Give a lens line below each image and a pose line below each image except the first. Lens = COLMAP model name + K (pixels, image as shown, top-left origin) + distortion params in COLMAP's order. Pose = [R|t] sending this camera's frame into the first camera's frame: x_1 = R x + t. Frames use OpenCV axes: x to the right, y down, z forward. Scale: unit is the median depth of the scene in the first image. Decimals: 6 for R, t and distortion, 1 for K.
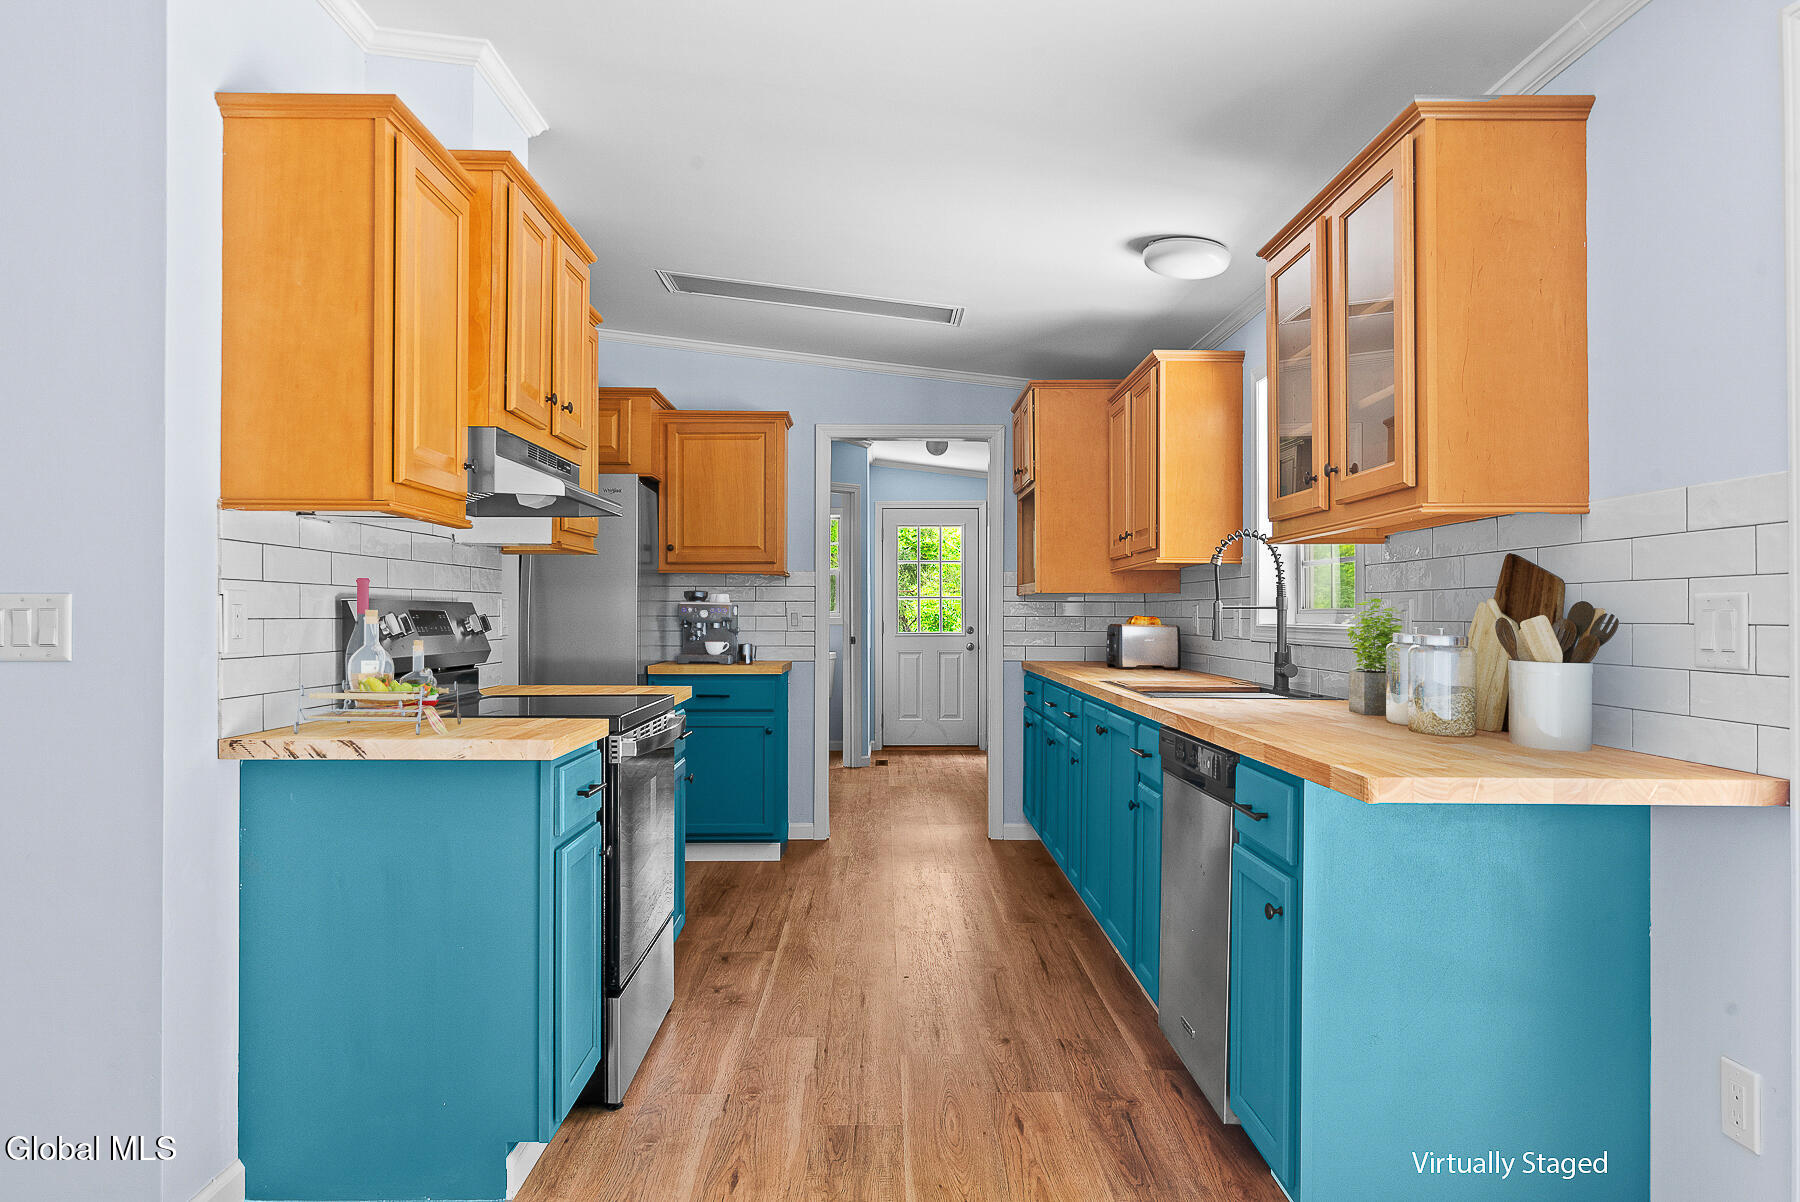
lens RADIAL K [[1184.4, 0, 891.7], [0, 1184.4, 596.5], [0, 0, 1]] dist [-0.000231, -0.000556]
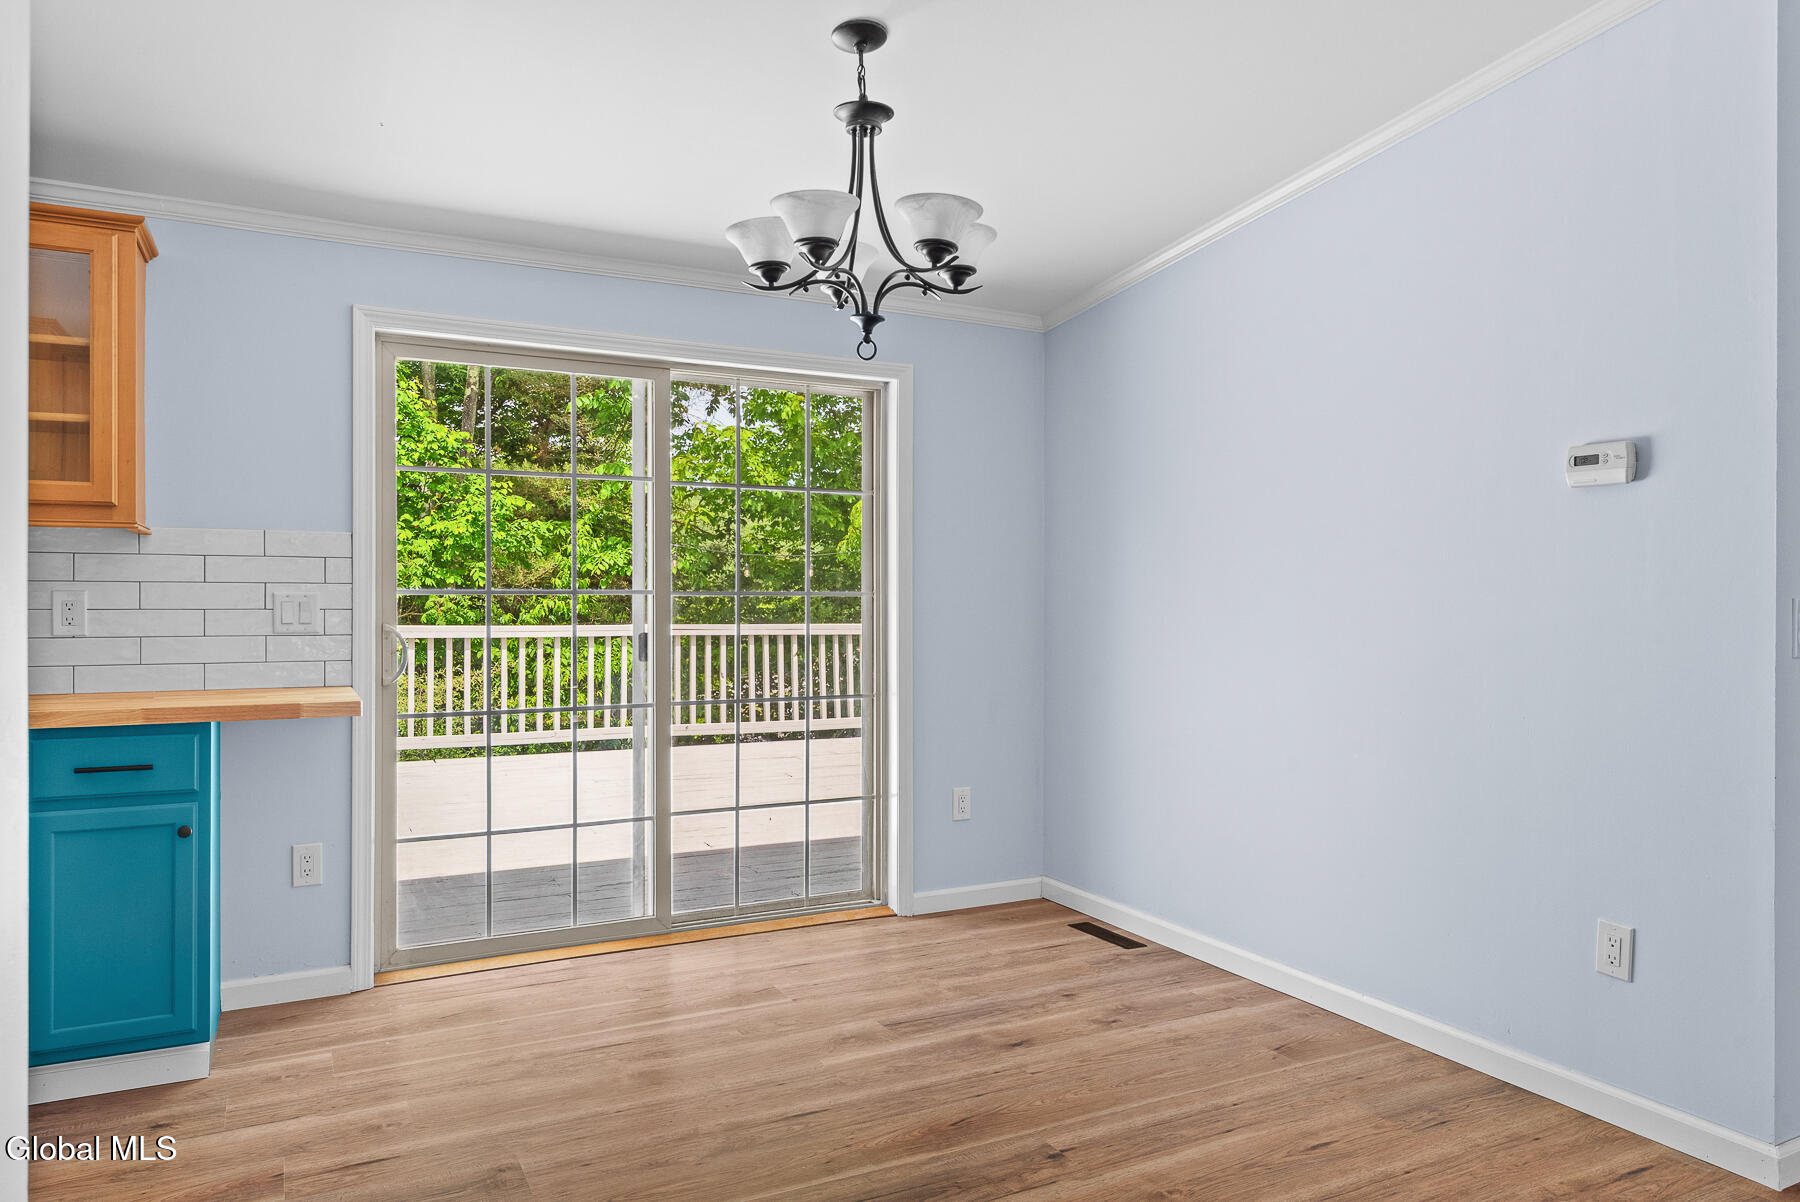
lens RADIAL K [[1184.4, 0, 891.7], [0, 1184.4, 596.5], [0, 0, 1]] dist [-0.000231, -0.000556]
pose [[-0.451856, -0.000637, 0.892091, -0.982126], [-0.013058, 0.999897, -0.005900, 0.002133], [-0.891996, -0.014315, -0.451817, 0.728828]]
